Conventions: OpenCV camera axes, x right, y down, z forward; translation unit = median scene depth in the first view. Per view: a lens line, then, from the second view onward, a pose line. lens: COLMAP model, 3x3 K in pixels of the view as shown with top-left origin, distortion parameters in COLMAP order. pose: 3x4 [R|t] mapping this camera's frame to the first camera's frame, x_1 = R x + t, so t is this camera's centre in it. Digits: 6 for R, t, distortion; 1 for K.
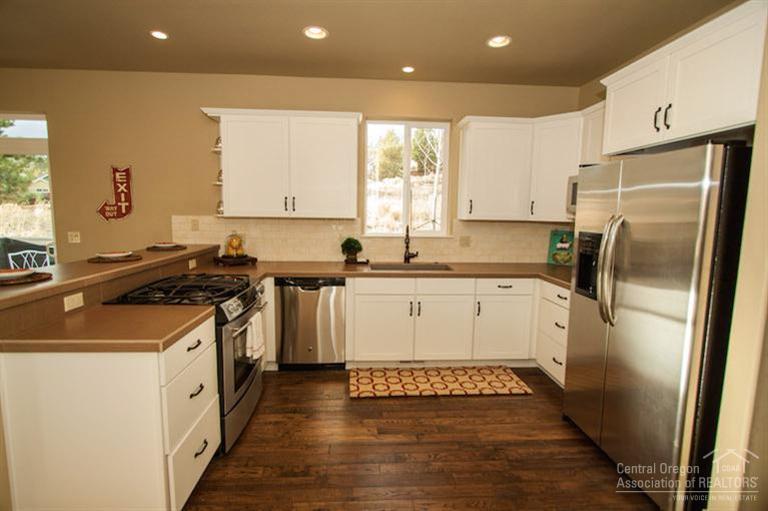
lens RADIAL K [[362.1, 0, 380.9], [0, 362.1, 250.0], [0, 0, 1]] dist [-0.011729, -0.000564]
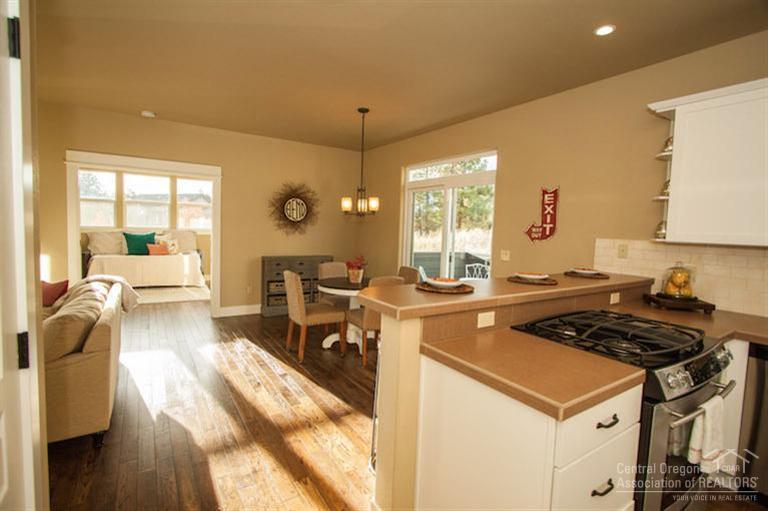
lens RADIAL K [[362.1, 0, 384.1], [0, 362.1, 251.4], [0, 0, 1]] dist [-0.011729, -0.000564]
pose [[0.494779, 0.058941, -0.867018, -0.075076], [-0.117792, 0.993038, 0.000288, -0.004495], [0.860999, 0.101985, 0.498277, 0.126167]]
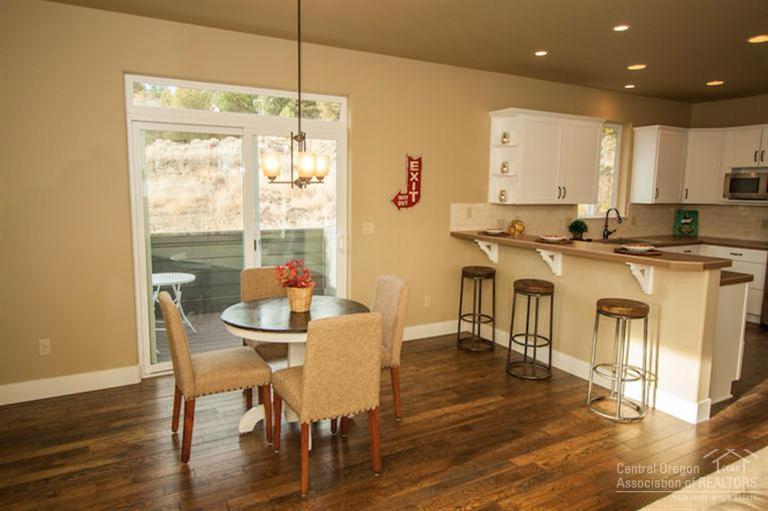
lens RADIAL K [[482.2, 0, 388.5], [0, 482.2, 251.4], [0, 0, 1]] dist [0.016736, -0.000301]
pose [[0.912948, -0.056865, 0.404095, -1.371434], [0.044605, 0.998216, 0.039696, -0.022760], [-0.405631, -0.018215, 0.913855, -0.205101]]
